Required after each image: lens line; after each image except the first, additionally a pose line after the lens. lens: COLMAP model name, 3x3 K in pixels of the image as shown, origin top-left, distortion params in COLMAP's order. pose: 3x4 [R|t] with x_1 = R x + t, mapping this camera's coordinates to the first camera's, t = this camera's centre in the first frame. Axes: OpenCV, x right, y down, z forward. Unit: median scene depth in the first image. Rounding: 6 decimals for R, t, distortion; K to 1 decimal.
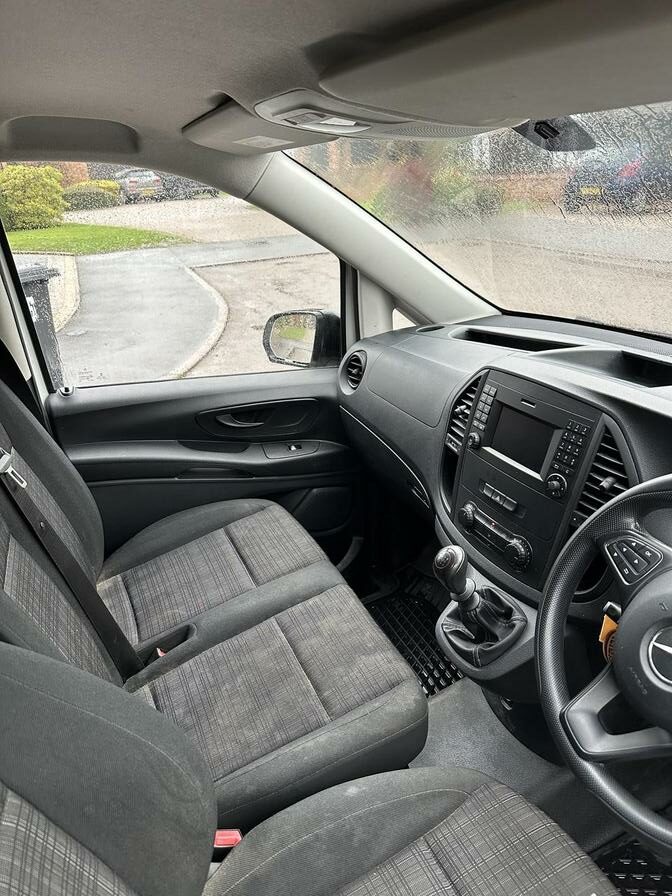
lens RADIAL K [[633.7, 0, 333.6], [0, 633.7, 449.3], [0, 0, 1]] dist [0.018376, -0.034789]
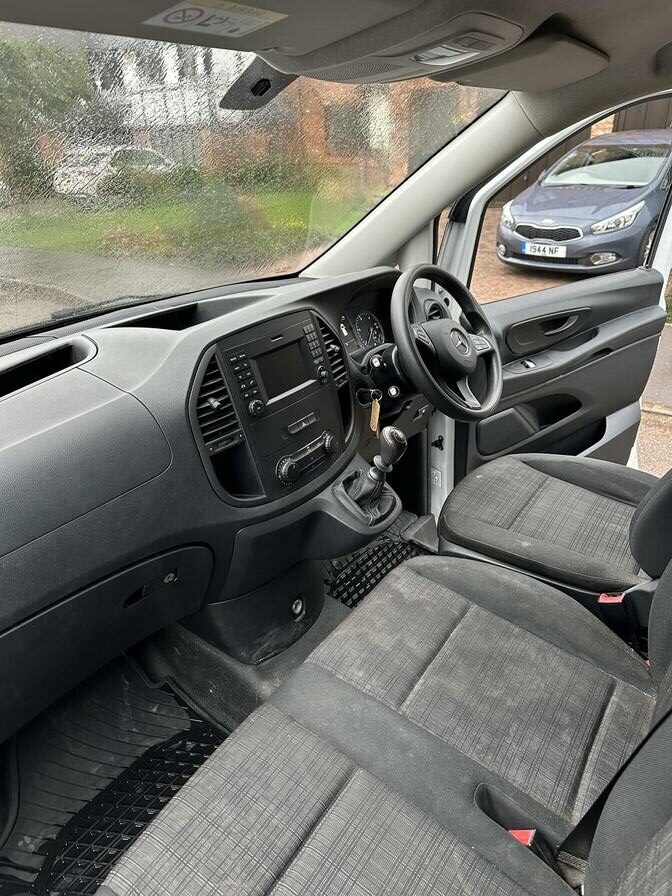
lens RADIAL K [[633.7, 0, 342.5], [0, 633.7, 440.9], [0, 0, 1]] dist [0.018376, -0.034789]
pose [[-0.547491, -0.279660, 0.788698, -0.638496], [0.390203, 0.748446, 0.536255, -0.452135], [-0.740267, 0.601347, -0.300643, 1.243483]]
